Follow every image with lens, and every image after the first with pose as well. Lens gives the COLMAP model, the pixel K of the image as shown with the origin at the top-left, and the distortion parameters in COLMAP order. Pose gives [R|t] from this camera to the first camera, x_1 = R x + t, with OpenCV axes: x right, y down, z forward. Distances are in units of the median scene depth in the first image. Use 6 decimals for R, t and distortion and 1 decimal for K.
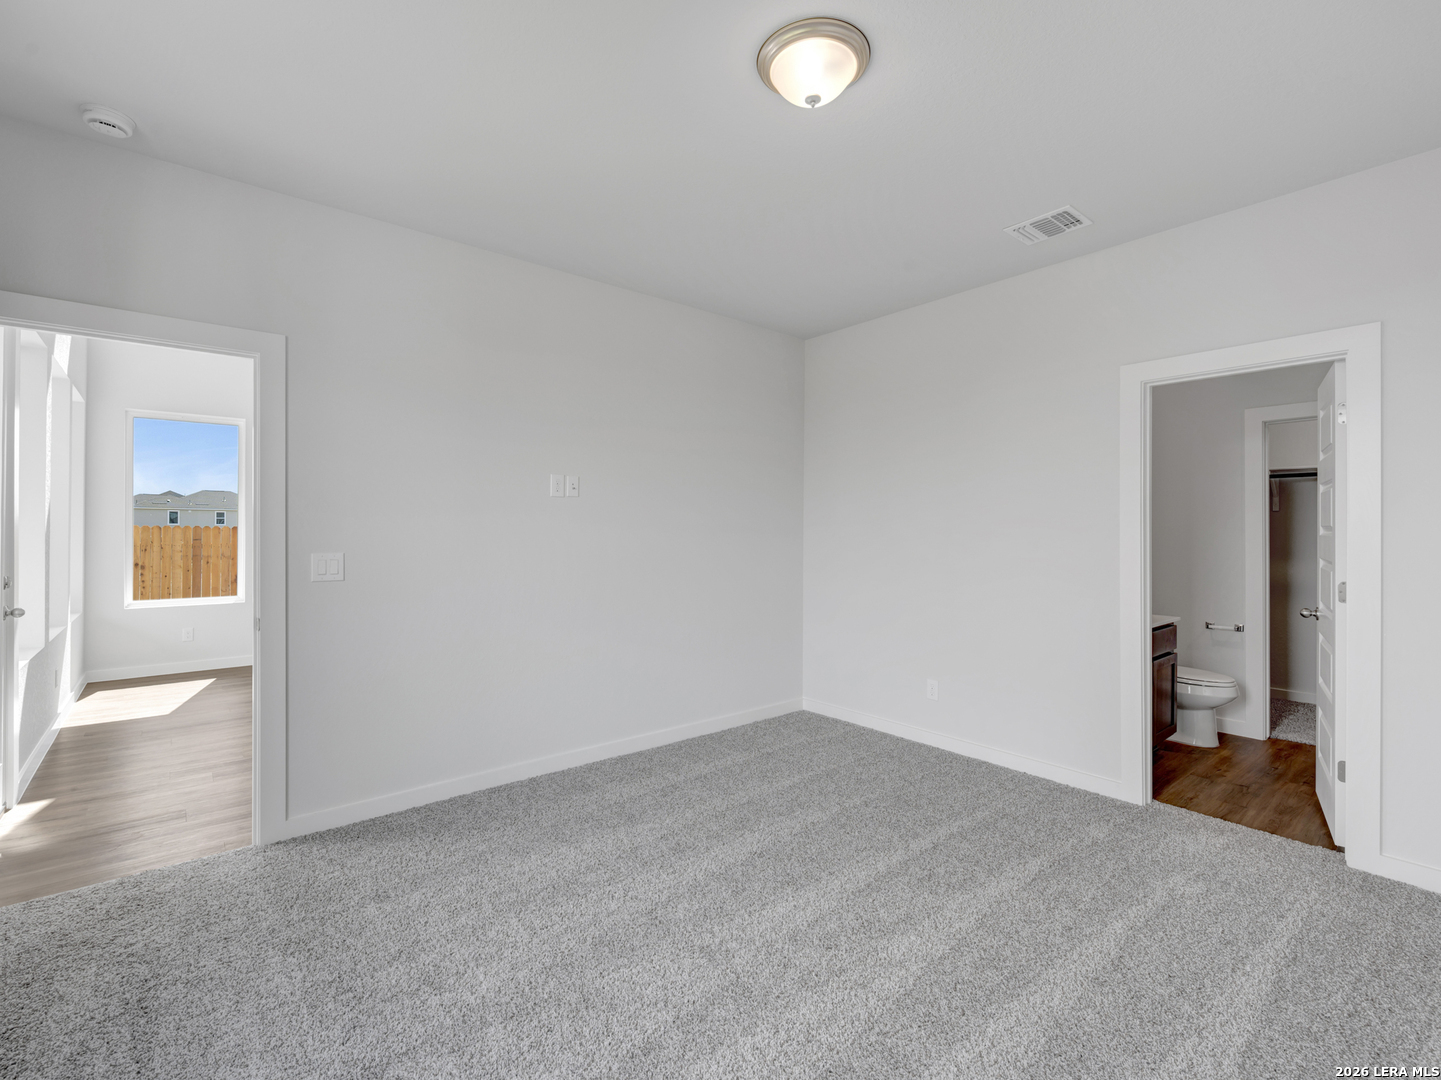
lens RADIAL K [[649.7, 0, 720.5], [0, 649.7, 540.0], [0, 0, 1]] dist [0.001947, -0.000216]
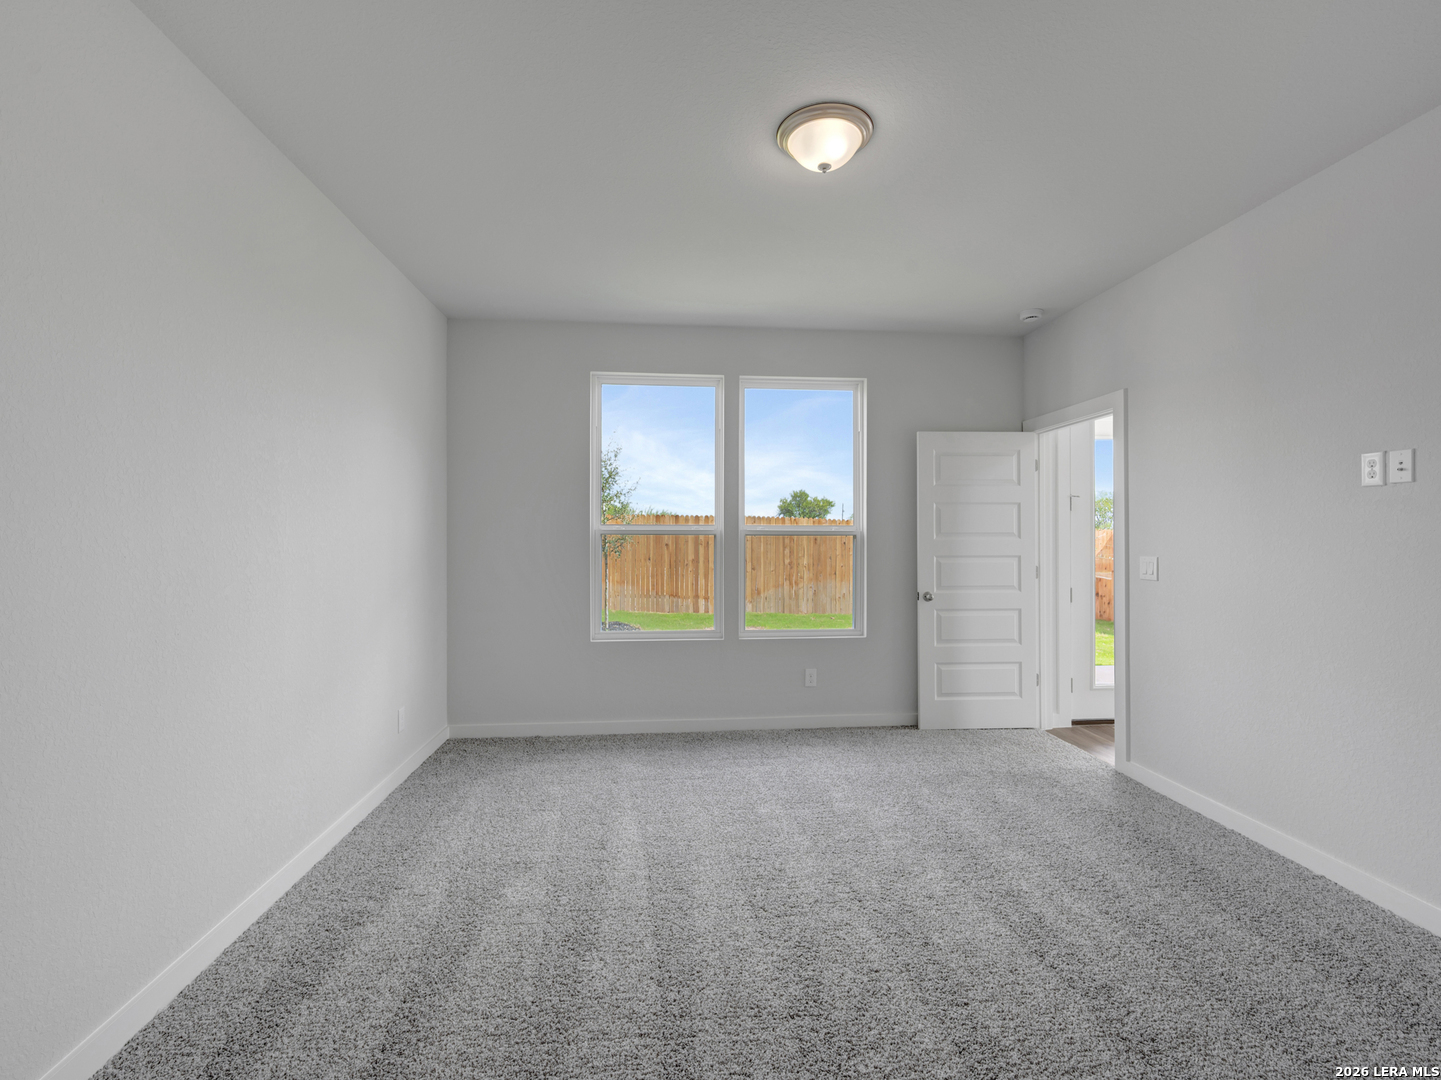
lens RADIAL K [[646.7, 0, 724.9], [0, 646.7, 540.8], [0, 0, 1]] dist [-0.001473, -0.000130]
pose [[-0.565989, 0.003764, -0.824404, 0.739310], [-0.008854, 0.999904, 0.010644, -0.013317], [0.824365, 0.013323, -0.565902, 0.920764]]
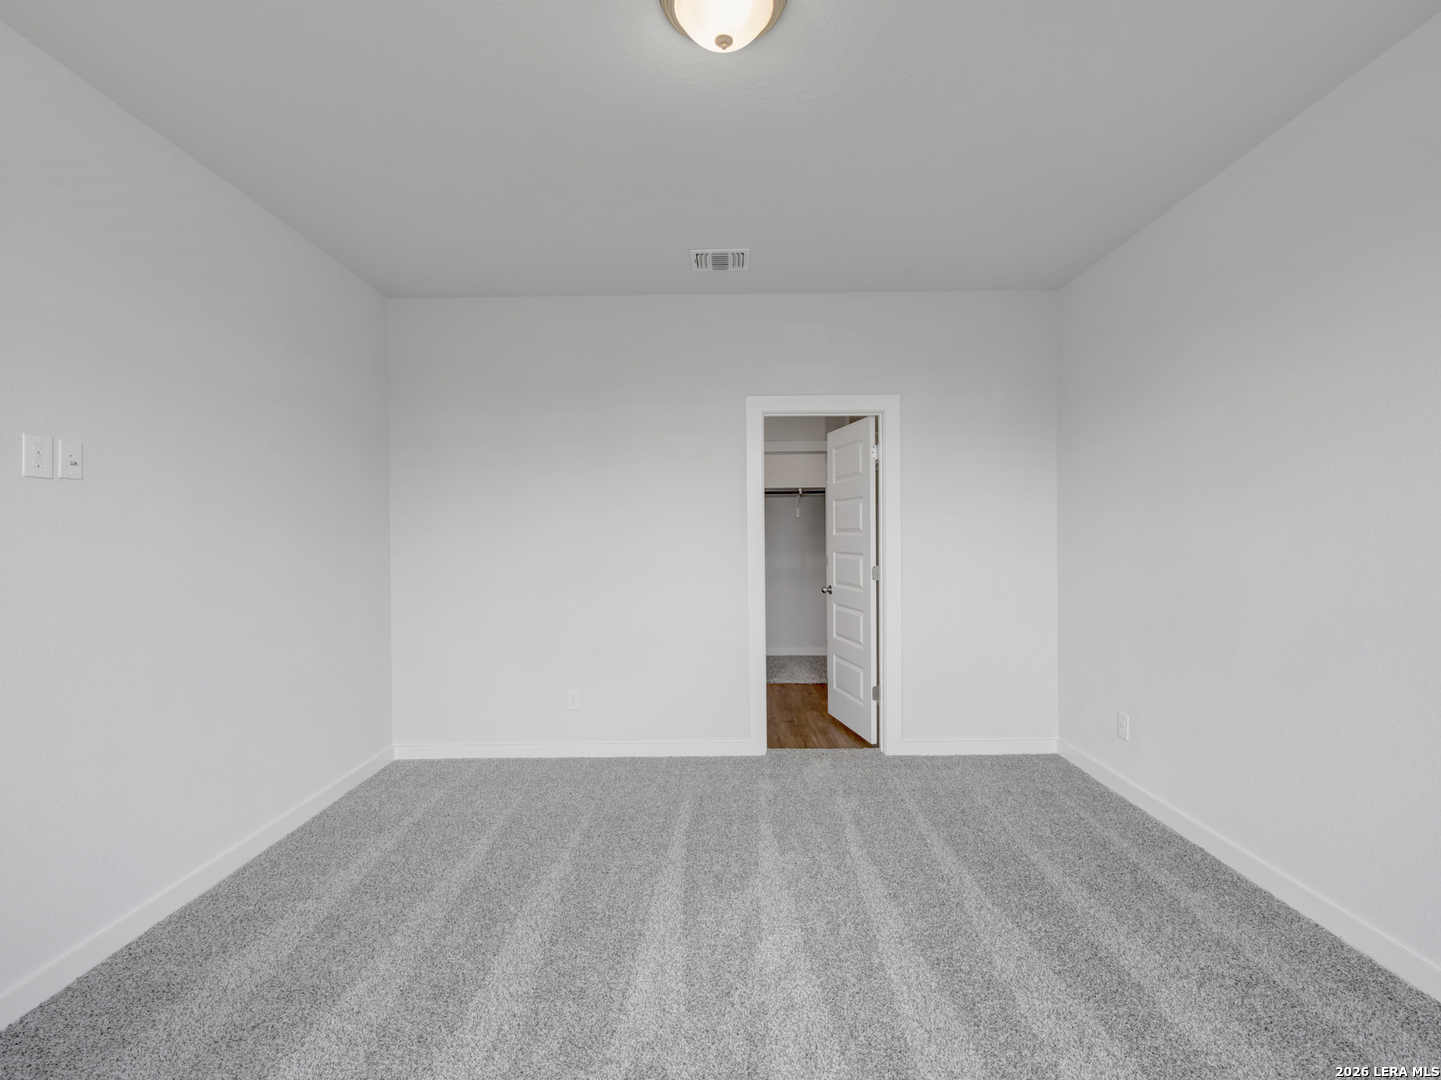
lens RADIAL K [[646.7, 0, 724.9], [0, 646.7, 540.8], [0, 0, 1]] dist [-0.001473, -0.000130]
pose [[0.641244, -0.018244, 0.767120, -0.329474], [0.020543, 0.999767, 0.006604, -0.007772], [-0.767062, 0.011524, 0.641470, 0.263335]]
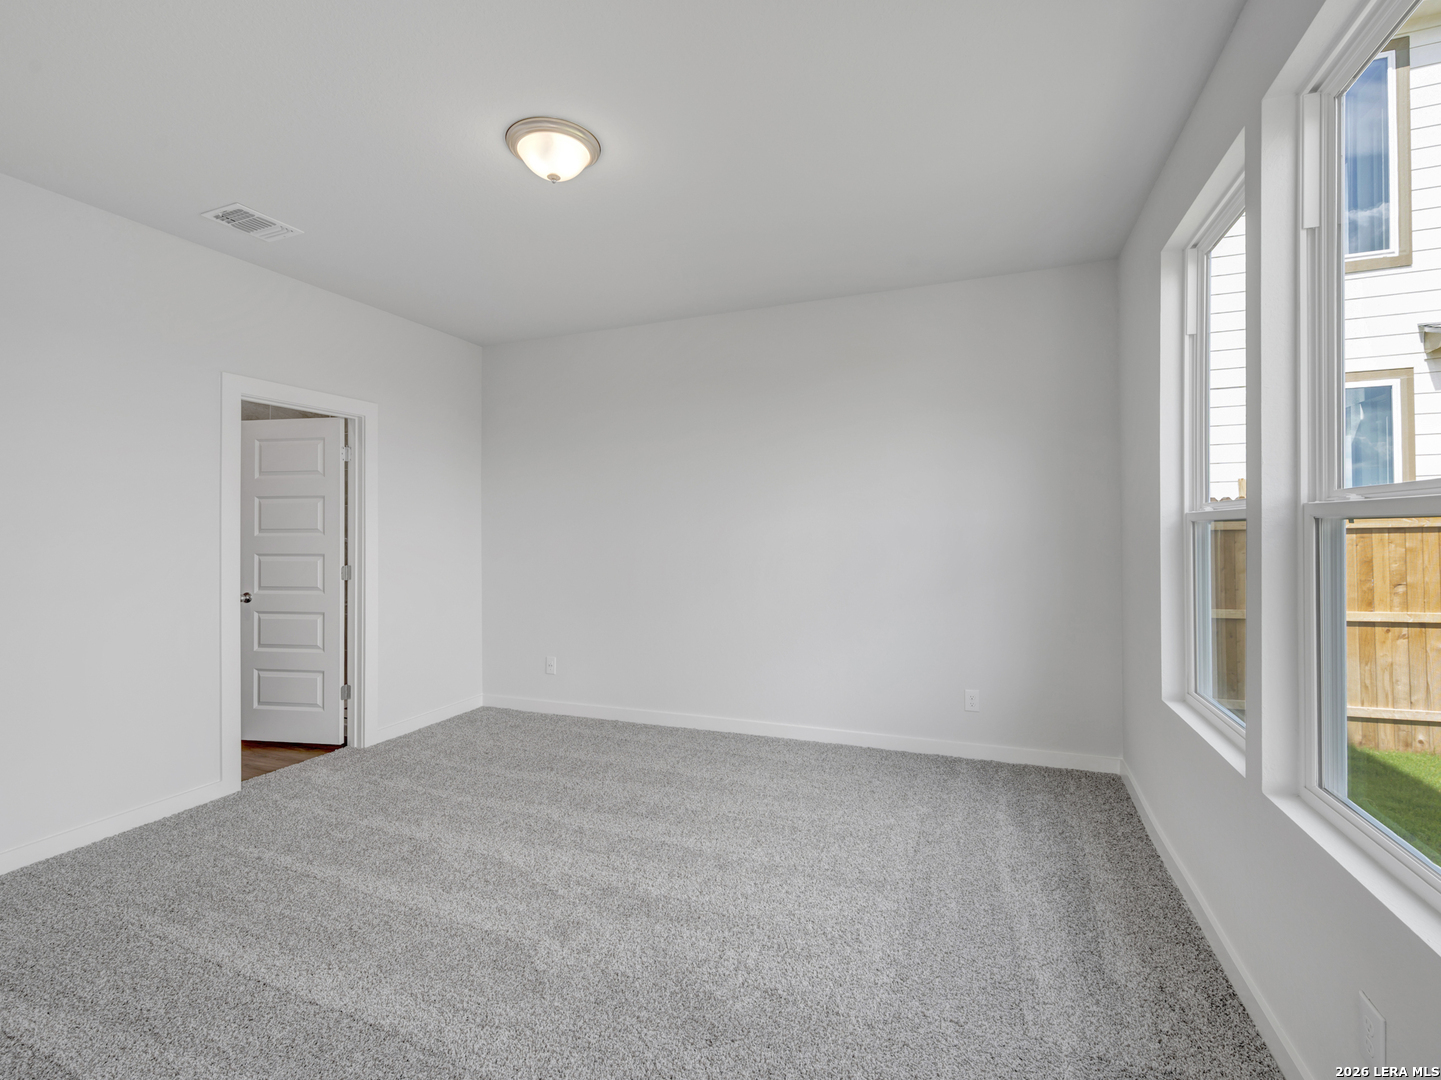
lens RADIAL K [[659.1, 0, 720.5], [0, 659.1, 540.0], [0, 0, 1]] dist [0.000600, 0.000120]
pose [[-0.472534, -0.011762, 0.881234, -0.661955], [0.018754, 0.999550, 0.023397, -0.011925], [-0.881113, 0.027582, -0.472101, 0.795118]]
